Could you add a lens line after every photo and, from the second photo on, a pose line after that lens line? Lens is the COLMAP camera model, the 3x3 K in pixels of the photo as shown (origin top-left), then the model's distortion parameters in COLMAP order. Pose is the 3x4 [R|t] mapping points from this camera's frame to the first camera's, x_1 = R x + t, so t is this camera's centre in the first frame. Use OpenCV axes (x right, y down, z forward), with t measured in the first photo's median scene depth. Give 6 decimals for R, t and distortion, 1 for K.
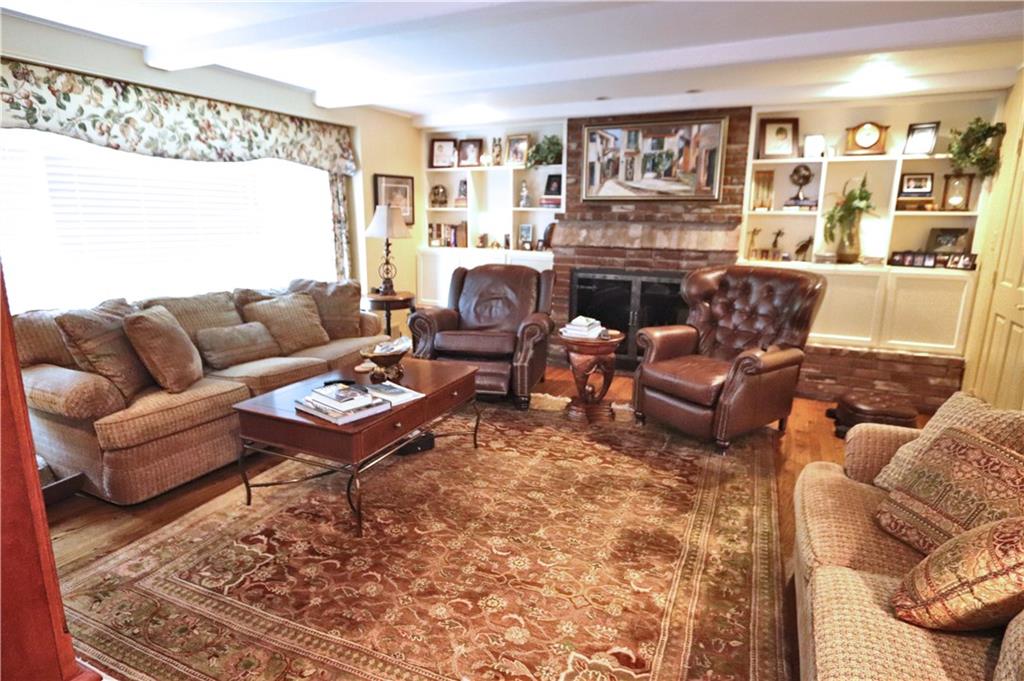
lens RADIAL K [[576.7, 0, 512.5], [0, 576.7, 344.0], [0, 0, 1]] dist [-0.006482, -0.000333]
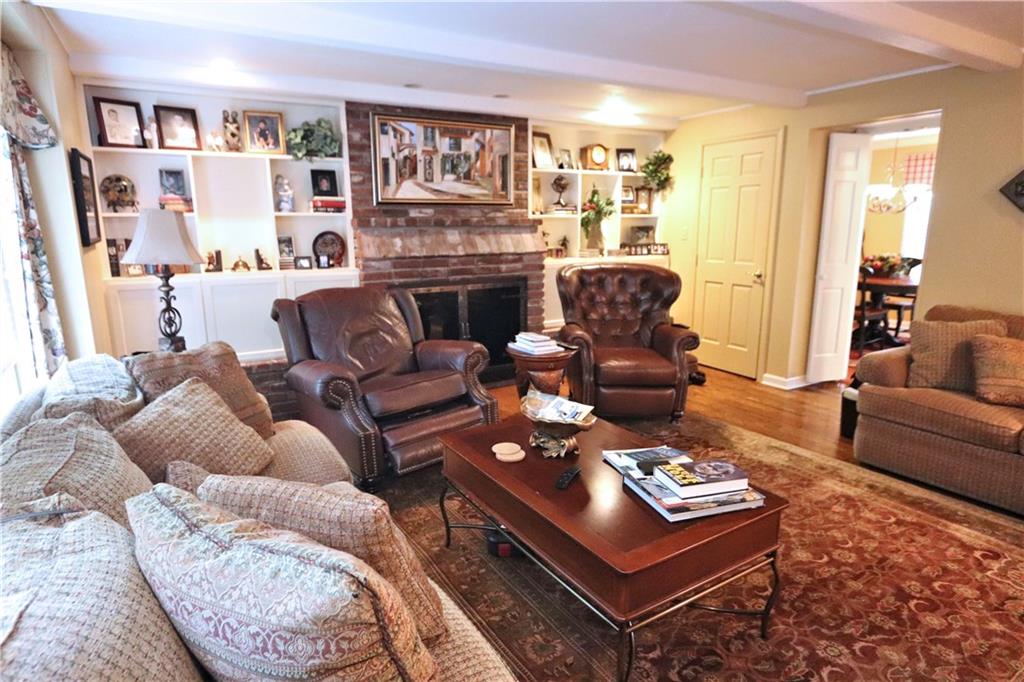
lens RADIAL K [[576.7, 0, 512.5], [0, 576.7, 344.5], [0, 0, 1]] dist [-0.006482, -0.000333]
pose [[0.551501, -0.185630, 0.813258, -0.519210], [0.194371, 0.976686, 0.091123, -0.093698], [-0.811213, 0.107820, 0.574724, 0.411404]]
